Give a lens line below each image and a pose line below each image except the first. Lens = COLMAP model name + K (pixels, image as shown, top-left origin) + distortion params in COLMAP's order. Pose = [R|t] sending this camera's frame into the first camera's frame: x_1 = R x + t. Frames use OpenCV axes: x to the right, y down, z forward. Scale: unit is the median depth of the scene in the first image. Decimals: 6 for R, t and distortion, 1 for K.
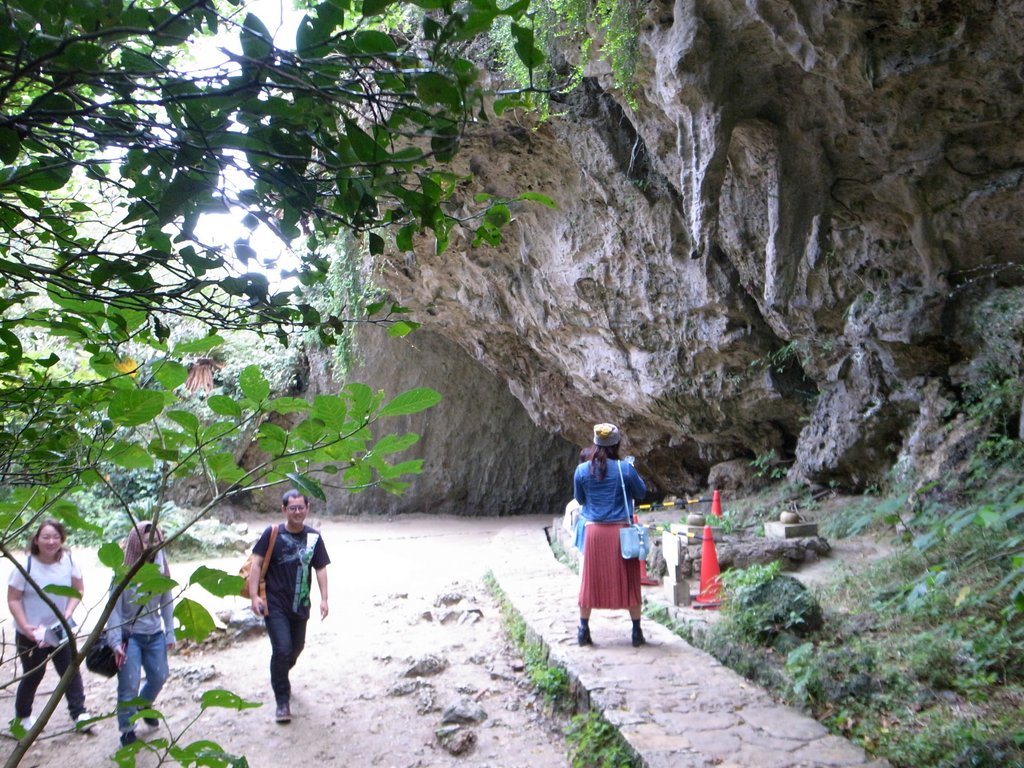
lens RADIAL K [[838.7, 0, 512.4], [0, 838.7, 384.8], [0, 0, 1]] dist [-0.046498, 0.026362]
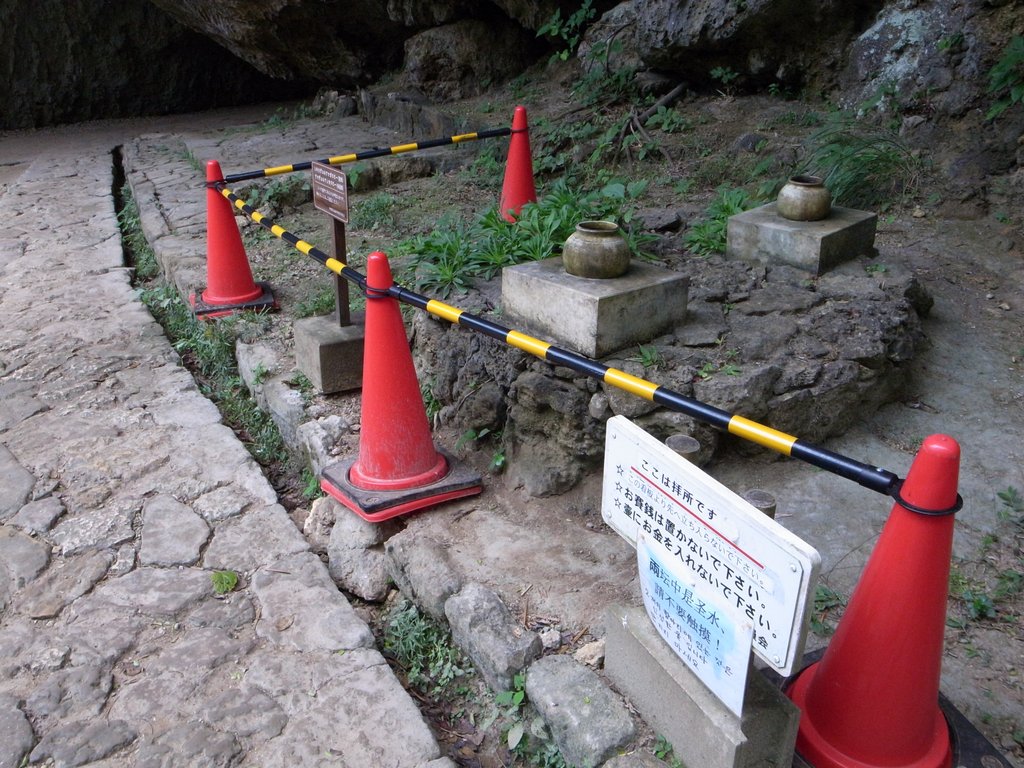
lens RADIAL K [[838.7, 0, 513.2], [0, 838.7, 381.1], [0, 0, 1]] dist [-0.046498, 0.026362]
pose [[0.899417, -0.185955, 0.395563, 0.043172], [-0.024728, 0.881891, 0.470805, 0.039767], [-0.436392, -0.433231, 0.788589, 0.456954]]
